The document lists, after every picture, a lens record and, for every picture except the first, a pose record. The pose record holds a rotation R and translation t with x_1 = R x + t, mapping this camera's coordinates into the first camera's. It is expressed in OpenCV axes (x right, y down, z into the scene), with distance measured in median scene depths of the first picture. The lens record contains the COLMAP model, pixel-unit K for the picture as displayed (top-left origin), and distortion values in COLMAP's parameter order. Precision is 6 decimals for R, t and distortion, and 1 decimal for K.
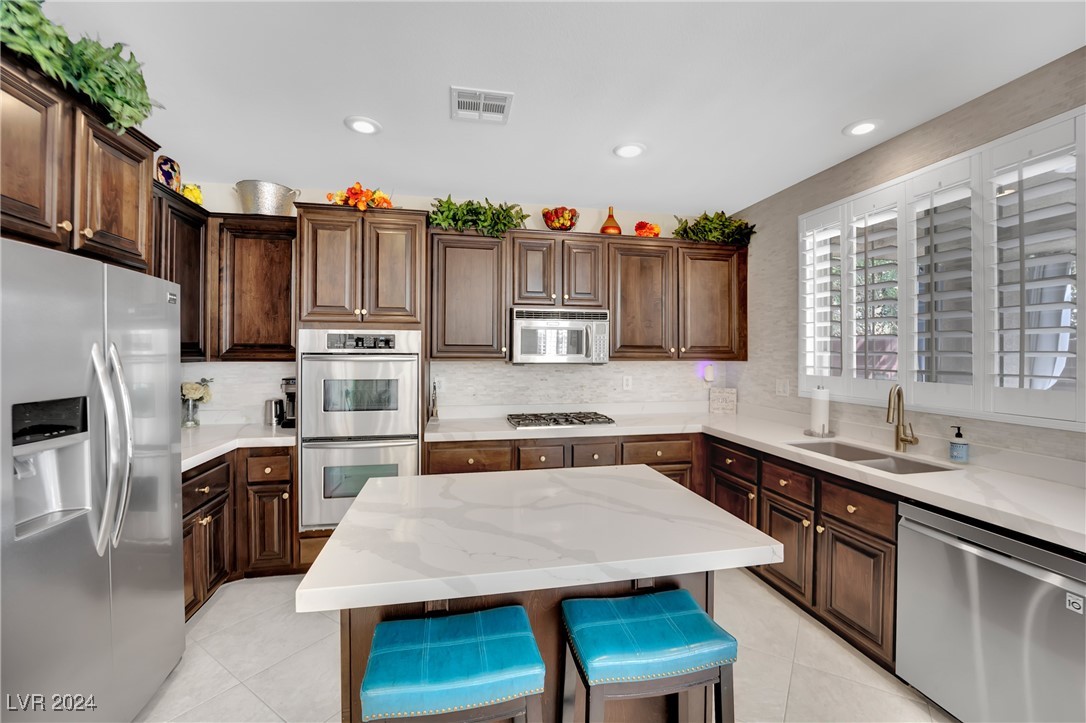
lens RADIAL K [[450.2, 0, 542.9], [0, 450.2, 351.6], [0, 0, 1]] dist [-0.022974, 0.000117]
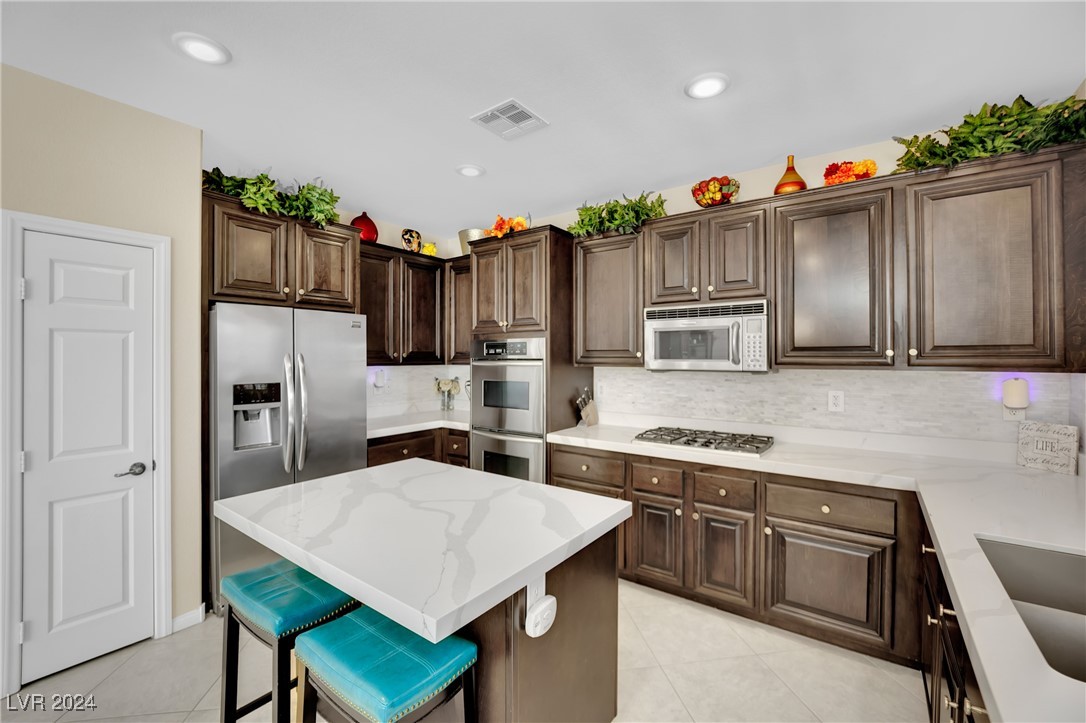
lens RADIAL K [[447.5, 0, 541.8], [0, 447.5, 357.7], [0, 0, 1]] dist [-0.021049, -0.000204]
pose [[0.666160, -0.003896, -0.745799, 0.465607], [0.004524, 0.999989, -0.001183, 0.002051], [0.745795, -0.002586, 0.666170, 0.252409]]
